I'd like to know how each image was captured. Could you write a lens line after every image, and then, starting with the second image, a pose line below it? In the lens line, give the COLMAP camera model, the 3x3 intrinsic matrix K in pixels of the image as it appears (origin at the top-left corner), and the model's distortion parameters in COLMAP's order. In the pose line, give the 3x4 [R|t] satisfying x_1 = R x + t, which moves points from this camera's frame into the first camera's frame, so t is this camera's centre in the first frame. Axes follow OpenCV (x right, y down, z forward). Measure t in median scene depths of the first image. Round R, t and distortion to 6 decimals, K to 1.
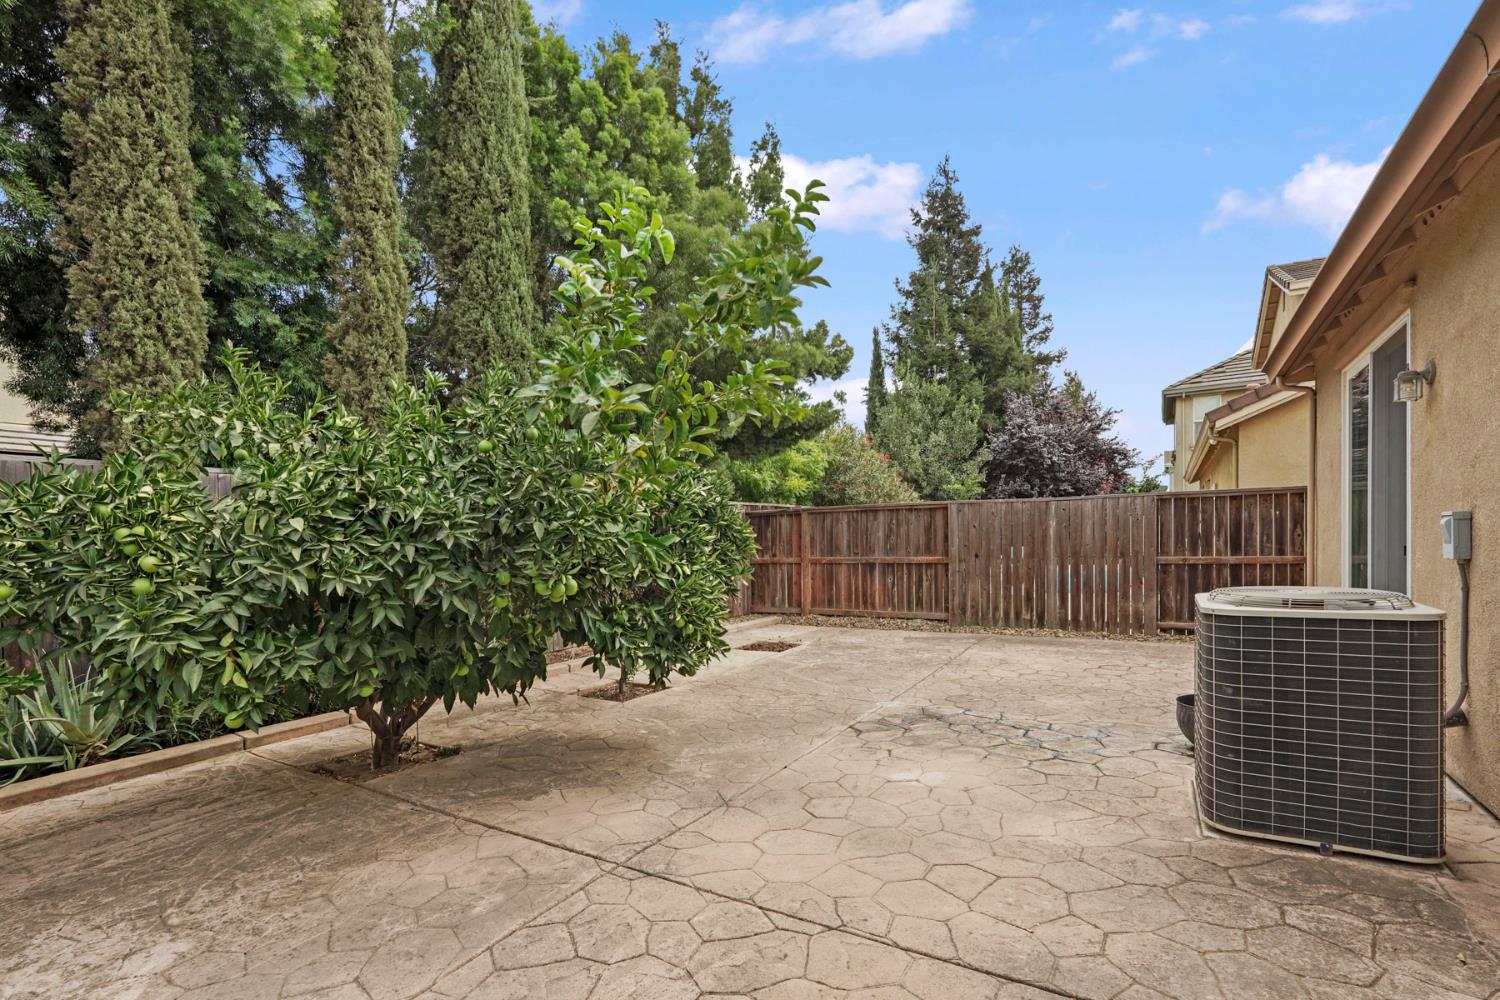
lens RADIAL K [[675.0, 0, 745.8], [0, 675.0, 565.9], [0, 0, 1]] dist [-0.007011, 0.001905]
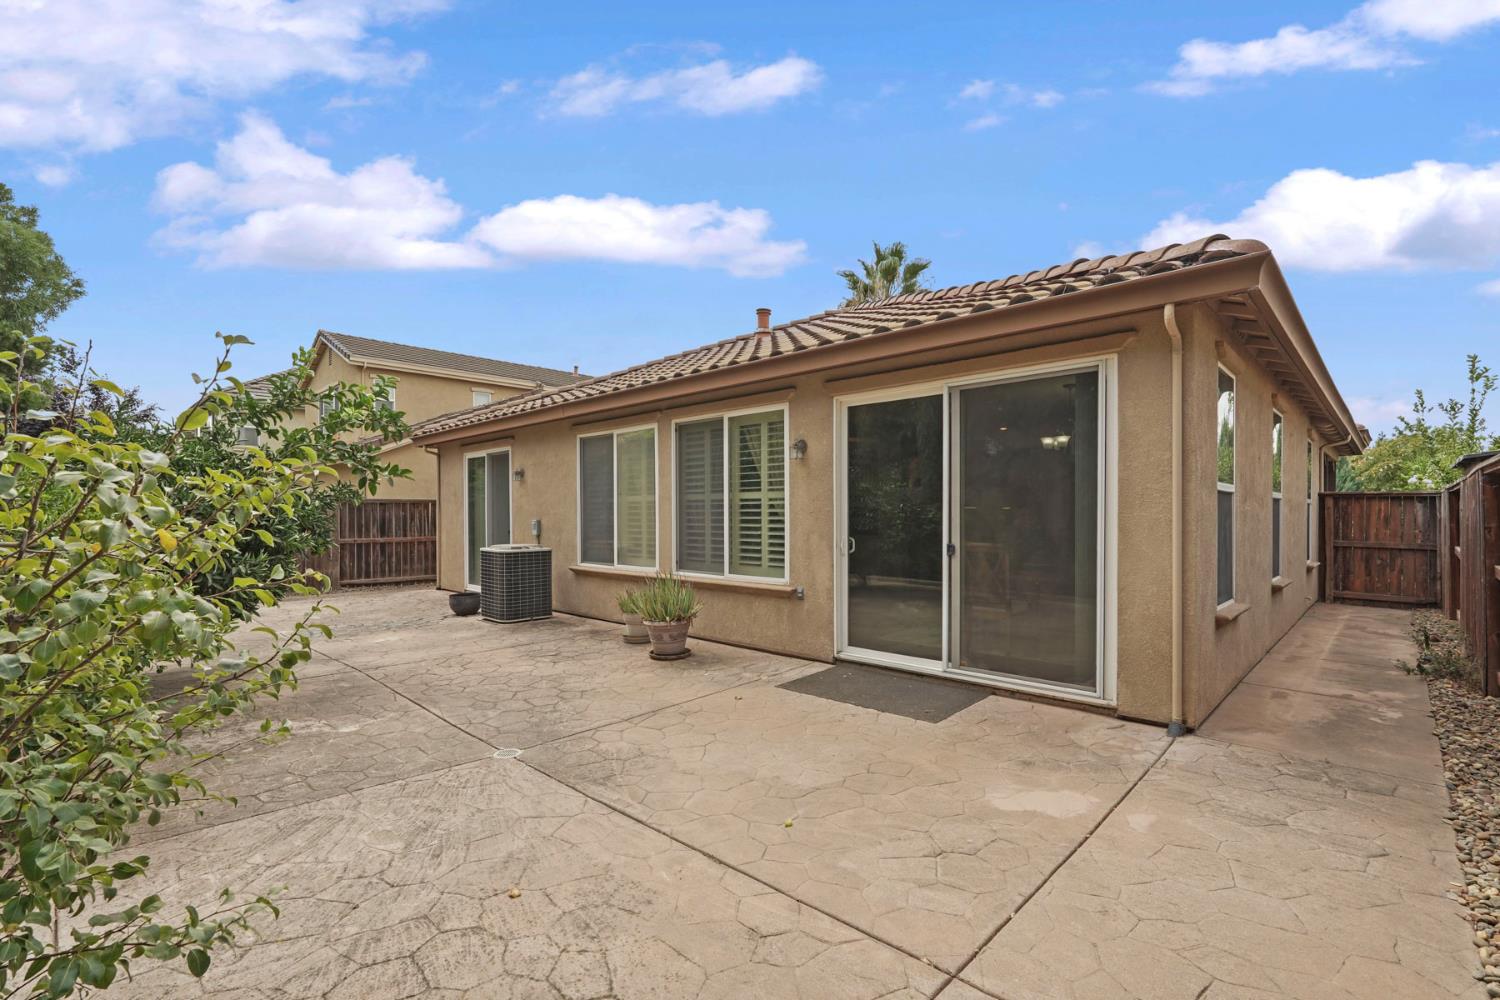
lens RADIAL K [[675.0, 0, 751.5], [0, 675.0, 513.8], [0, 0, 1]] dist [-0.007011, 0.001905]
pose [[0.213331, 0.026205, 0.976629, -0.982689], [0.034055, 0.998833, -0.034239, 0.019319], [-0.976386, 0.040564, 0.212190, -0.364019]]
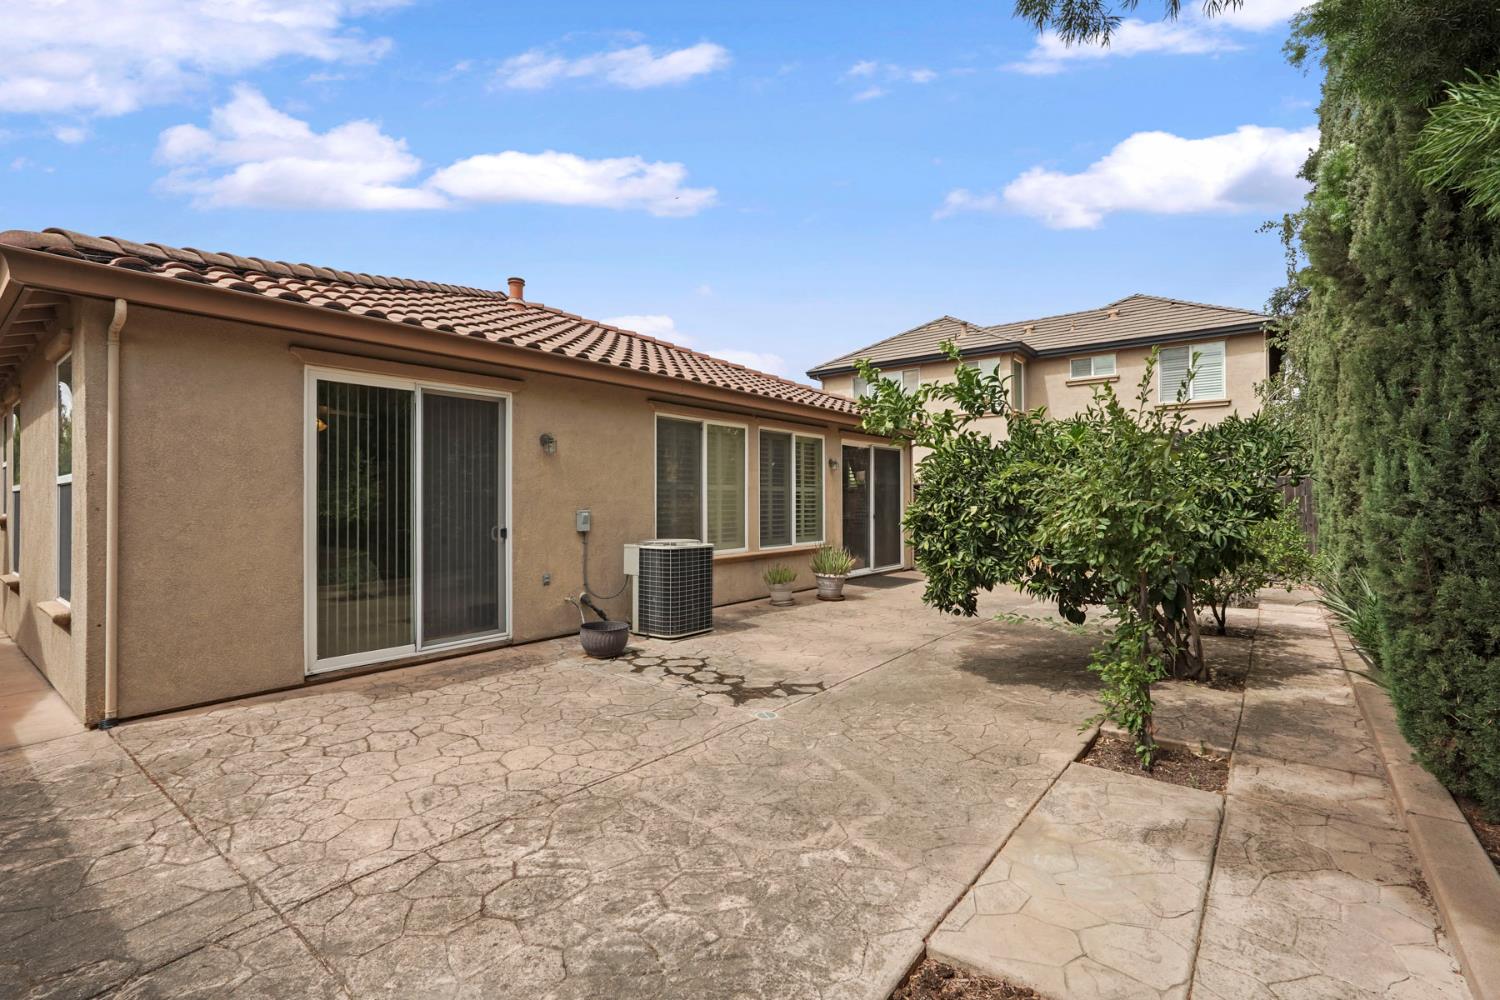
lens RADIAL K [[675.0, 0, 756.5], [0, 675.0, 491.0], [0, 0, 1]] dist [-0.007011, 0.001905]
pose [[-0.994151, 0.033383, 0.102712, 0.113830], [0.035626, 0.999163, 0.020088, -0.091467], [-0.101955, 0.023630, -0.994508, 1.707289]]
